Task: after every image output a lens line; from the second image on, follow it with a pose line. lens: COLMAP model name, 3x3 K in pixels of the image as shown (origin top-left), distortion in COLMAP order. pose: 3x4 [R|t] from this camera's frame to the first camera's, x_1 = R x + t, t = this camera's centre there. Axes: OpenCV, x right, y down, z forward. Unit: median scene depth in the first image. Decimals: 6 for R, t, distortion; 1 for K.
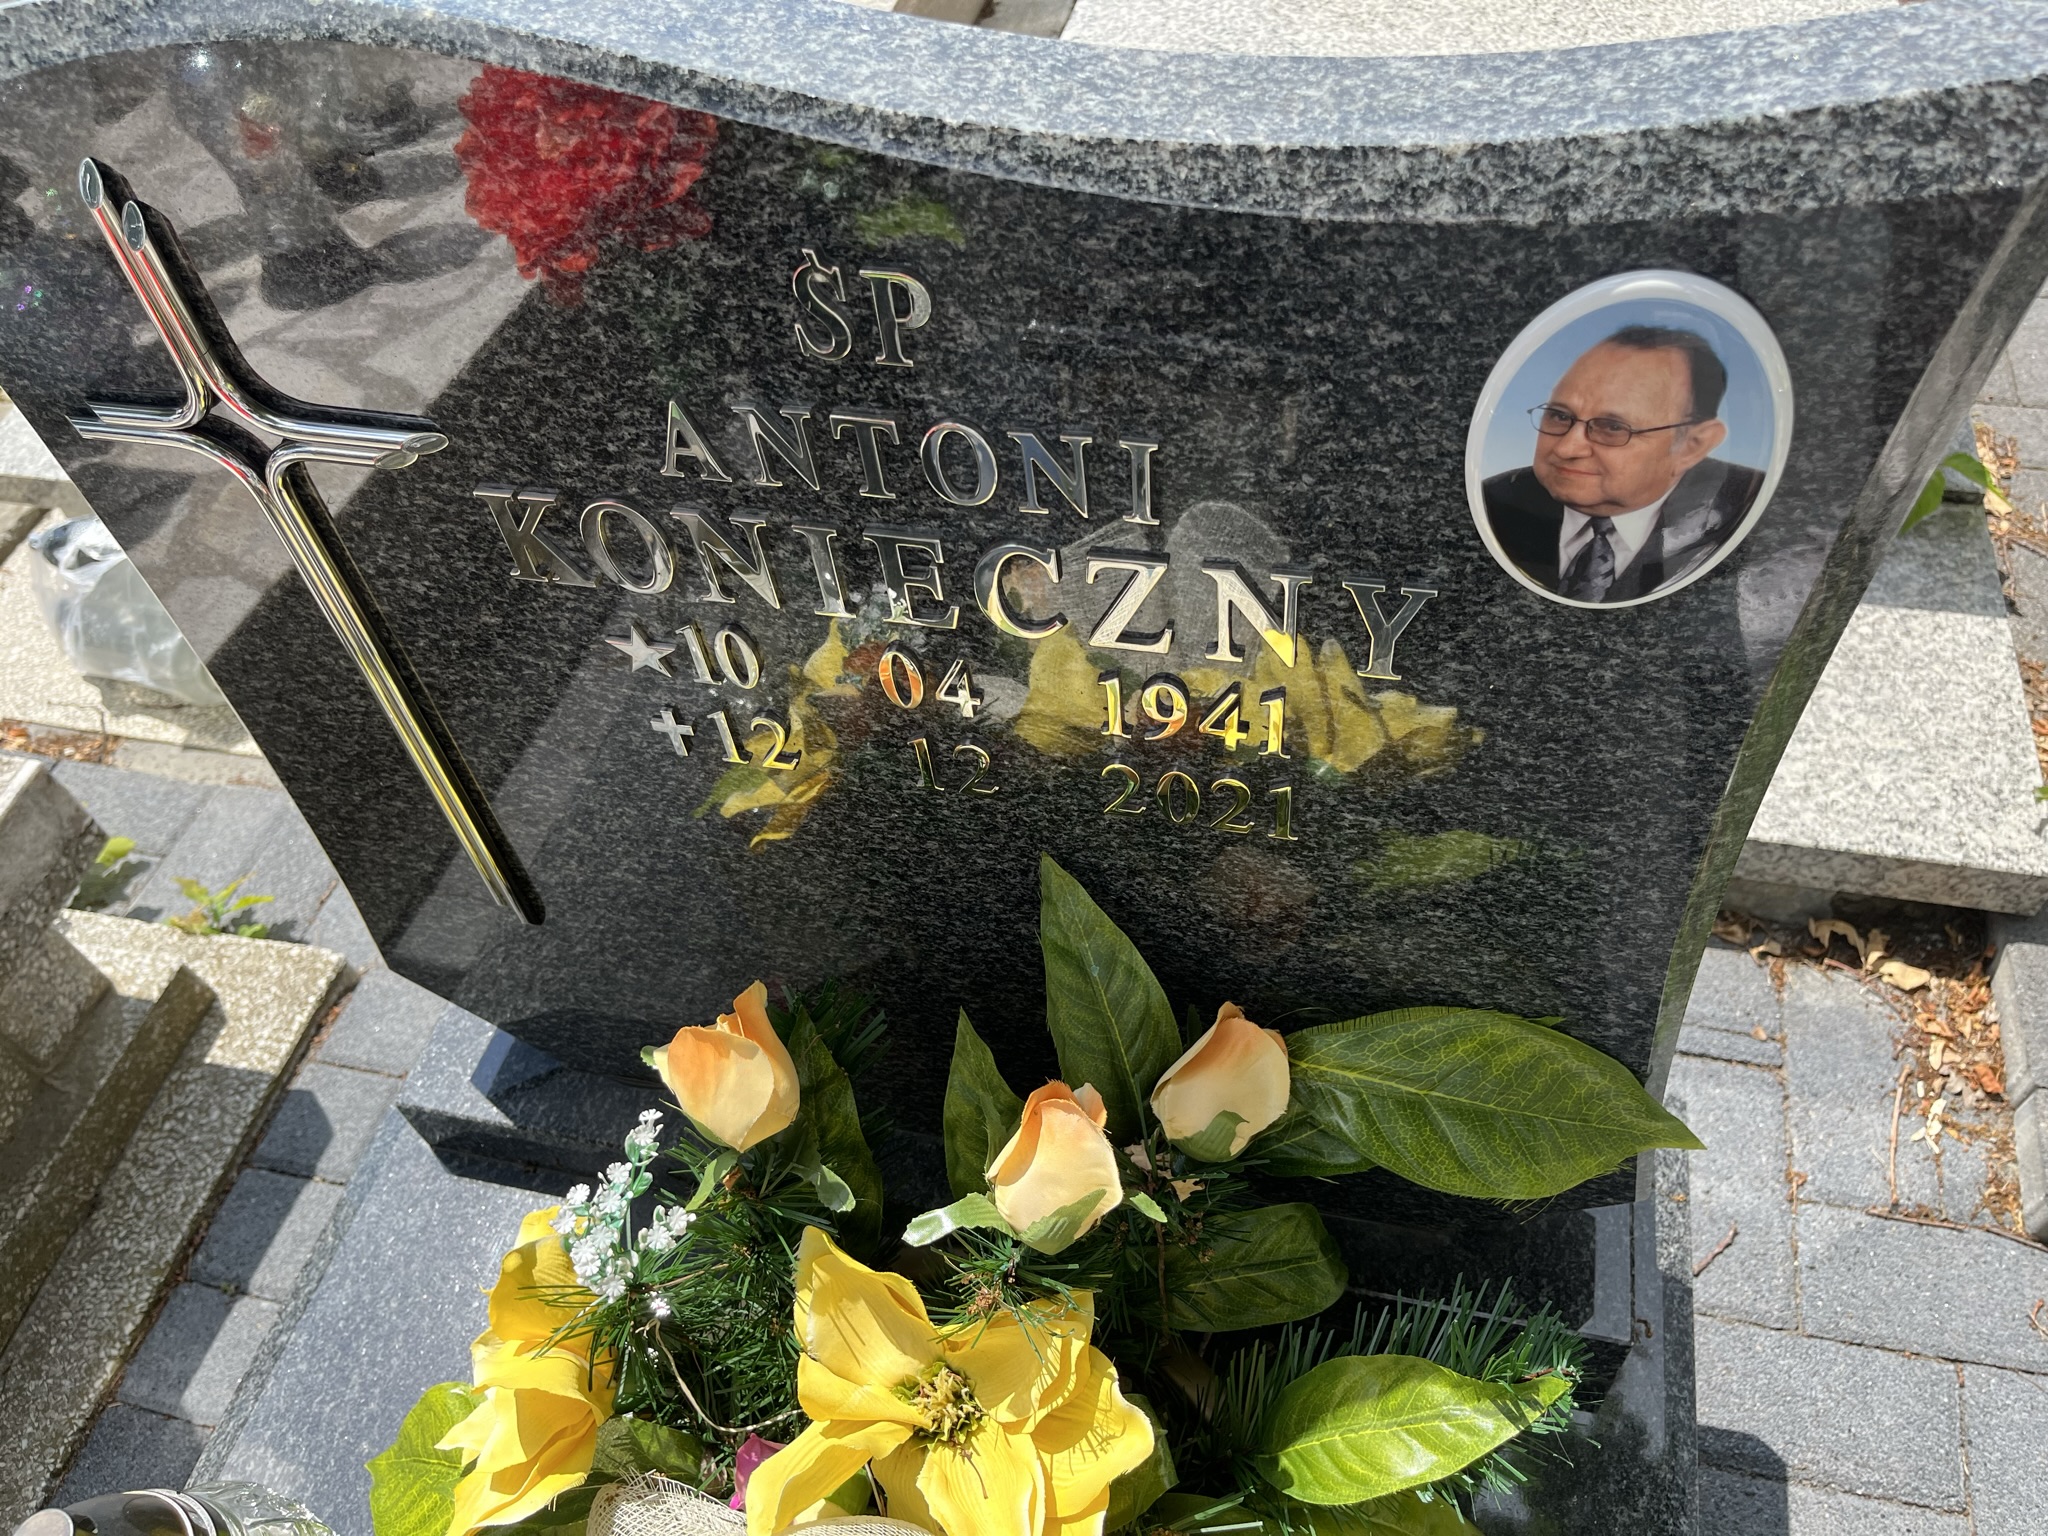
lens RADIAL K [[1577.6, 0, 1024.0], [0, 1577.6, 768.0], [0, 0, 1]] dist [0.037472, -0.063424]
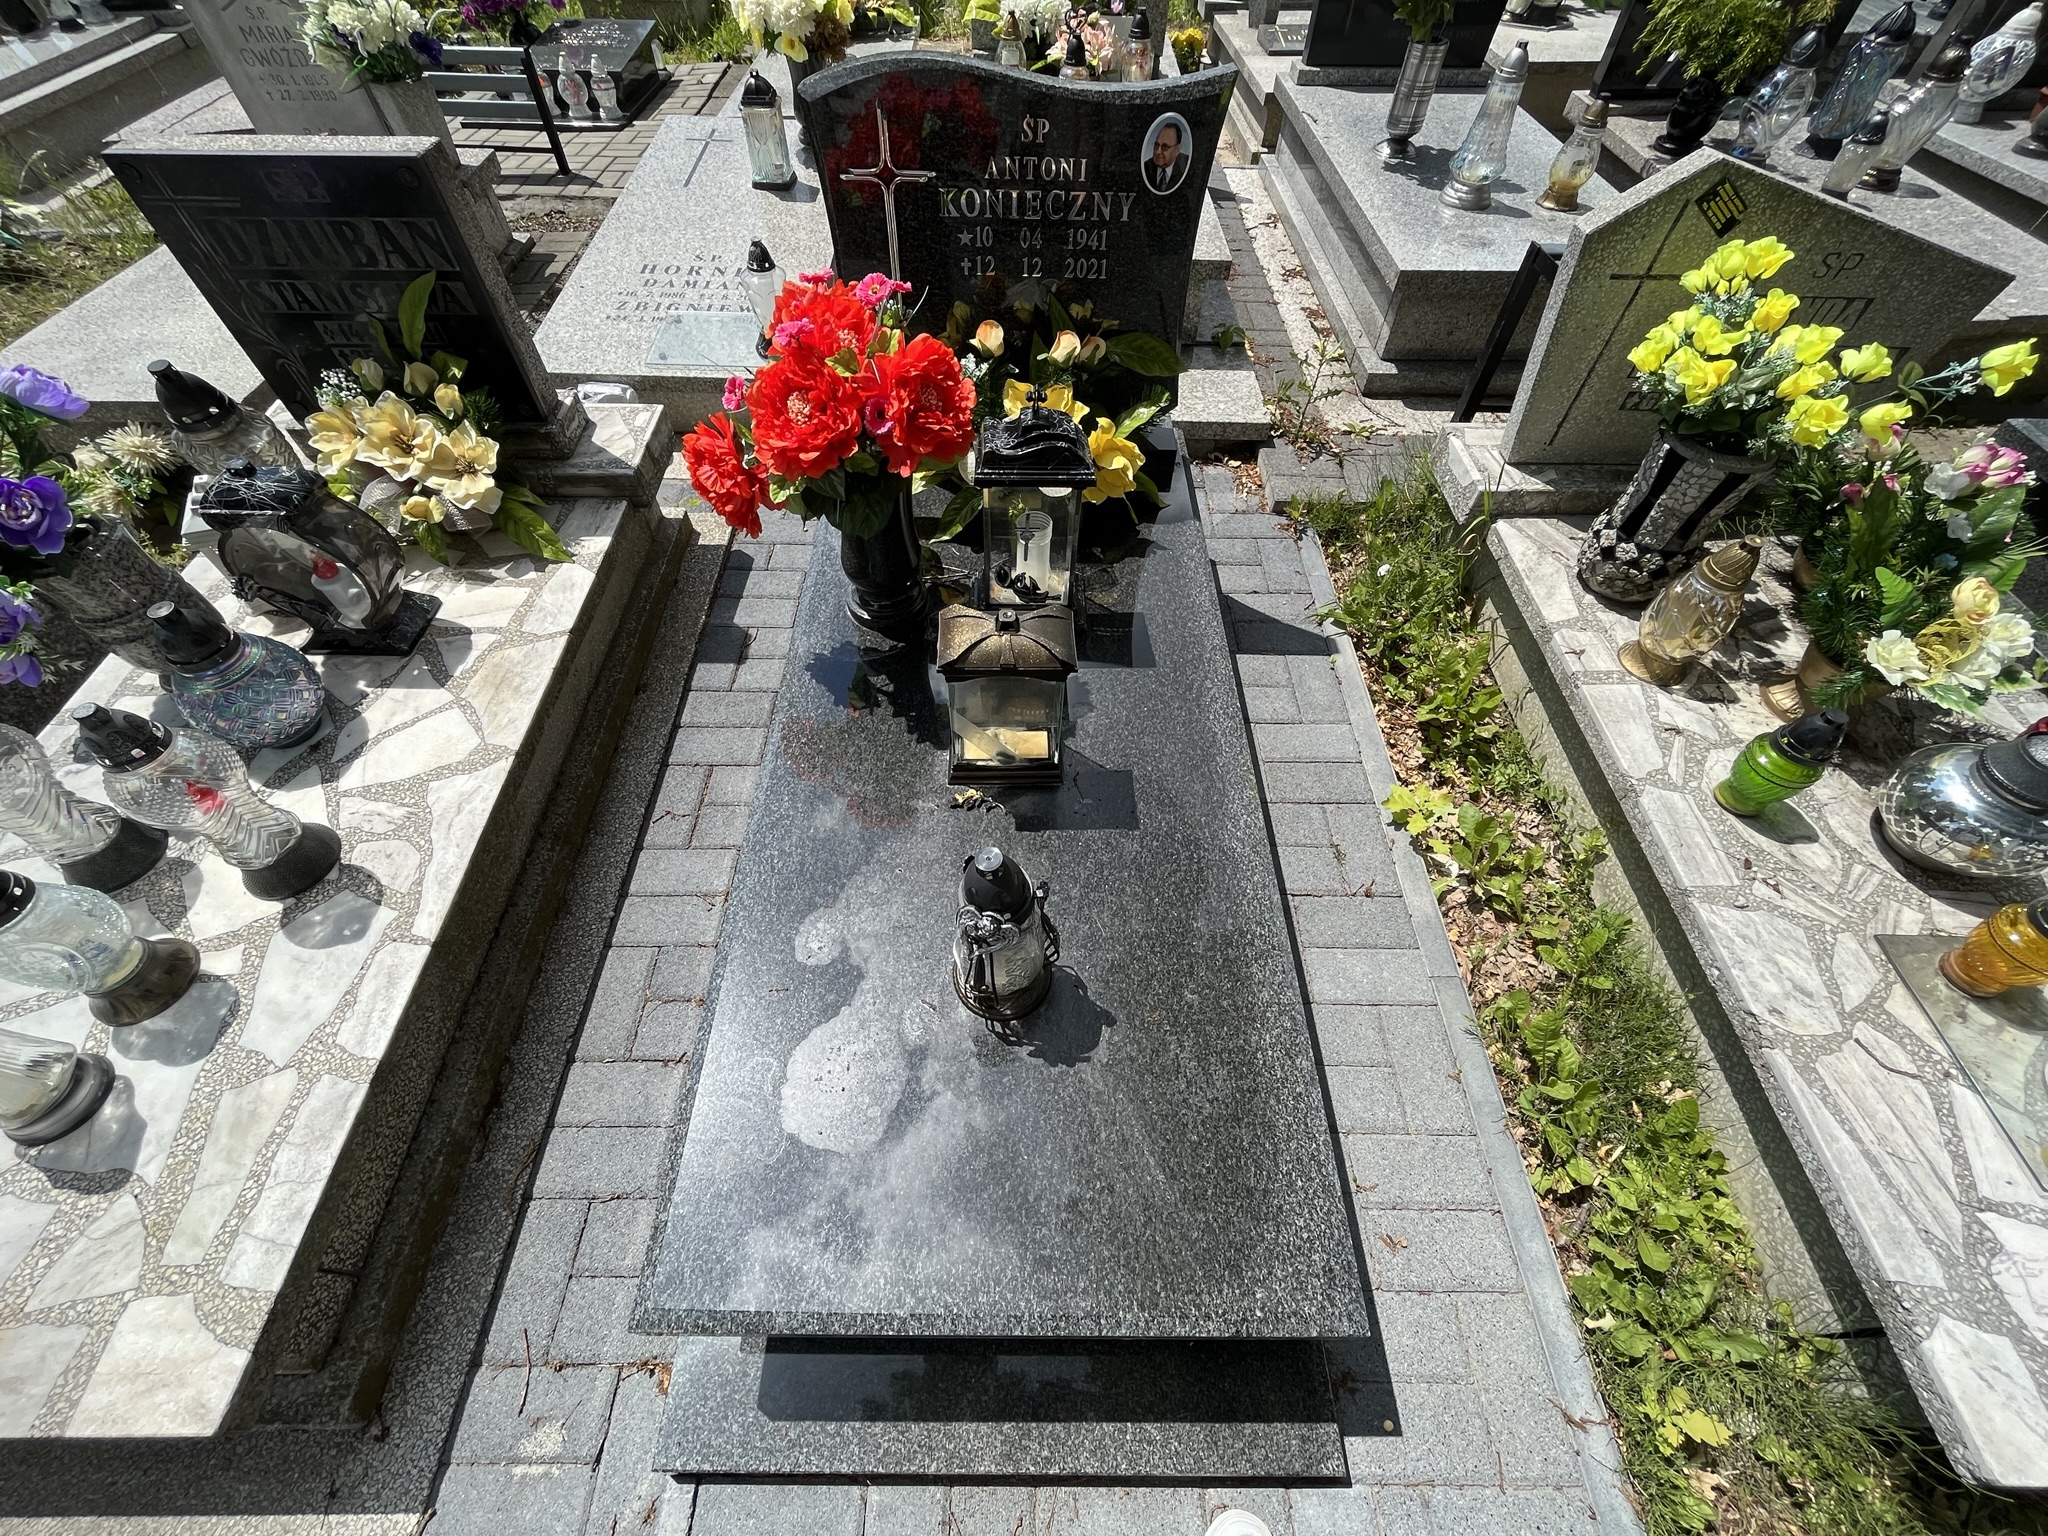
lens RADIAL K [[827.9, 0, 1024.0], [0, 827.9, 768.0], [0, 0, 1]] dist [-0.015398, 0.004902]
pose [[0.966136, -0.117269, 0.229845, -0.417986], [0.106295, 0.992547, 0.059606, 0.688162], [-0.235122, -0.033156, 0.971400, -0.729117]]
